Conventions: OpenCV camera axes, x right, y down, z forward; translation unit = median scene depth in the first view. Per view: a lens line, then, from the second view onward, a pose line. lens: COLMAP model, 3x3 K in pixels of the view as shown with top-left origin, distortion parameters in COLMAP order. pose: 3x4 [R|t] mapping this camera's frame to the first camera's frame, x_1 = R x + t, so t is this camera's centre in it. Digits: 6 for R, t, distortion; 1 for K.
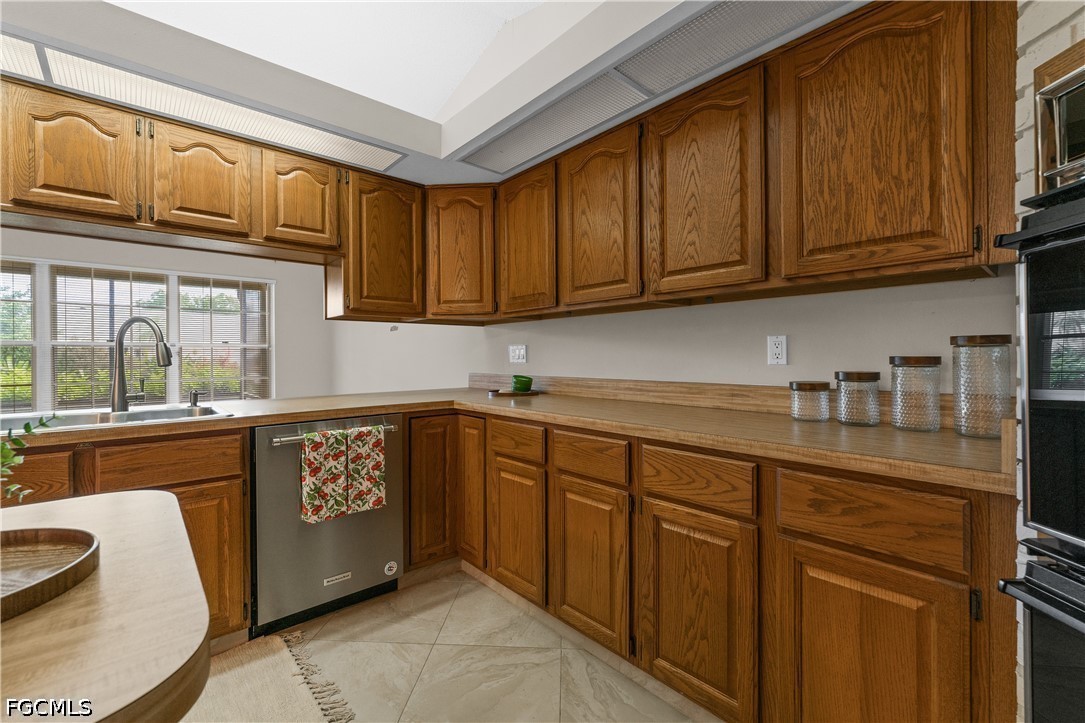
lens RADIAL K [[466.4, 0, 535.0], [0, 466.4, 356.4], [0, 0, 1]] dist [-0.001189, -0.000086]
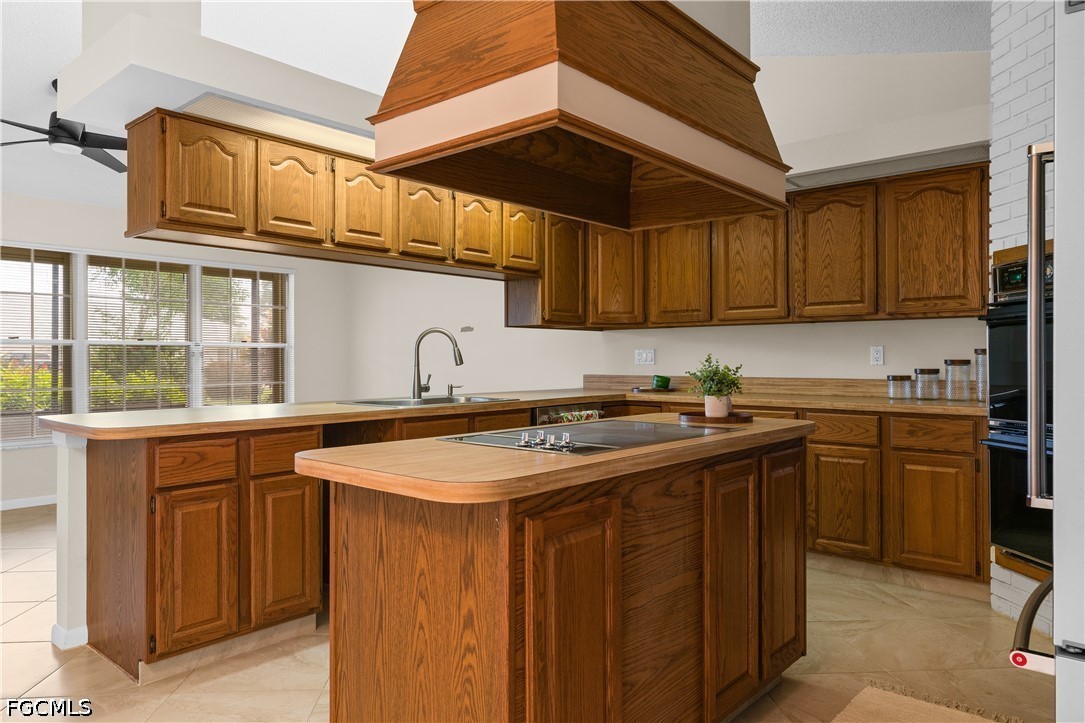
lens RADIAL K [[724.7, 0, 537.9], [0, 724.7, 356.1], [0, 0, 1]] dist [0.005343, -0.002329]
pose [[0.990682, 0.004449, 0.136121, -0.952494], [-0.003730, 0.999978, -0.005540, 0.006218], [-0.136143, 0.004981, 0.990677, -1.265903]]
